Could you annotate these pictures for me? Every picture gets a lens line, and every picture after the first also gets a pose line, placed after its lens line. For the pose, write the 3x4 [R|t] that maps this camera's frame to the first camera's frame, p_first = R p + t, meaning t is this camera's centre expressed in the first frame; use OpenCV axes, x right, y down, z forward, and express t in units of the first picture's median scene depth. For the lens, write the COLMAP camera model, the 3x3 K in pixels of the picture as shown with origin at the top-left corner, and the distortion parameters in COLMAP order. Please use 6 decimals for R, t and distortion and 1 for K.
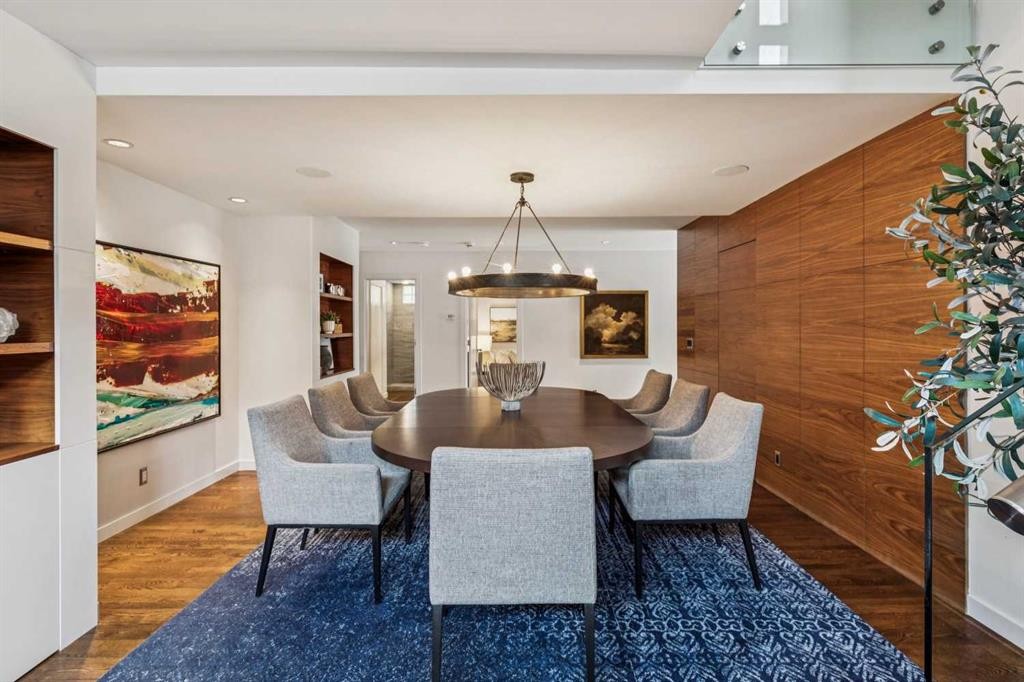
lens RADIAL K [[488.0, 0, 514.8], [0, 488.0, 334.7], [0, 0, 1]] dist [0.000252, 0.000013]
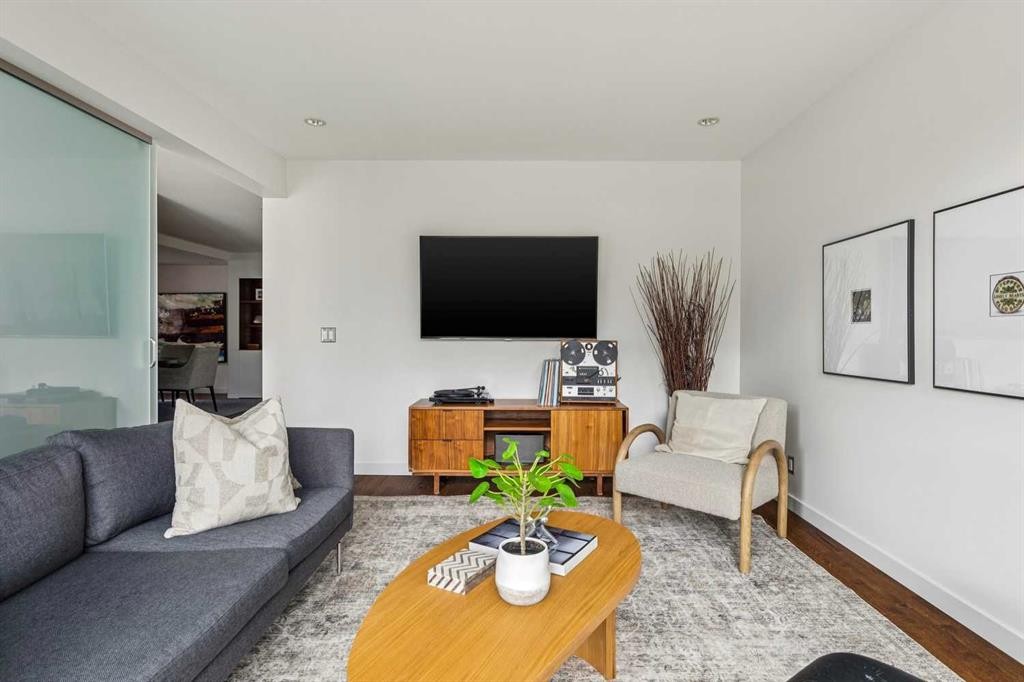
lens RADIAL K [[488.0, 0, 515.2], [0, 488.0, 337.2], [0, 0, 1]] dist [0.000252, 0.000013]
pose [[0.004420, 0.020362, -0.999783, 1.686253], [-0.012281, 0.999718, 0.020307, -0.005271], [0.999915, 0.012188, 0.004669, 2.448092]]
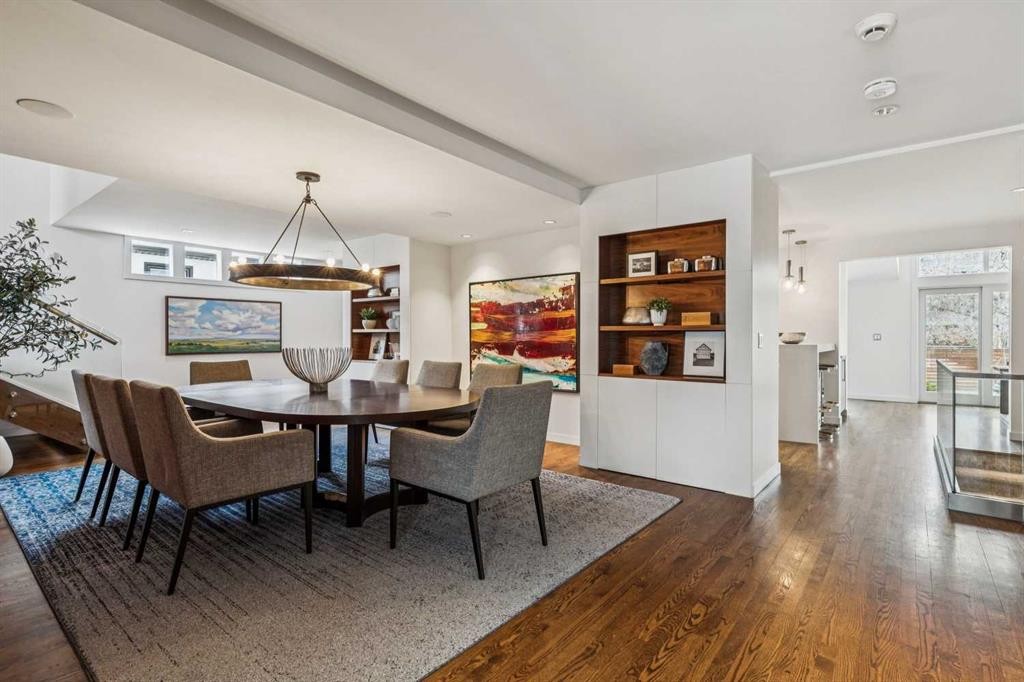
lens RADIAL K [[488.0, 0, 516.3], [0, 488.0, 337.1], [0, 0, 1]] dist [0.000252, 0.000013]
pose [[-0.629902, 0.007903, -0.776634, 0.498402], [-0.007247, 0.999845, 0.016052, 0.005836], [0.776641, 0.015740, -0.629747, 1.788422]]
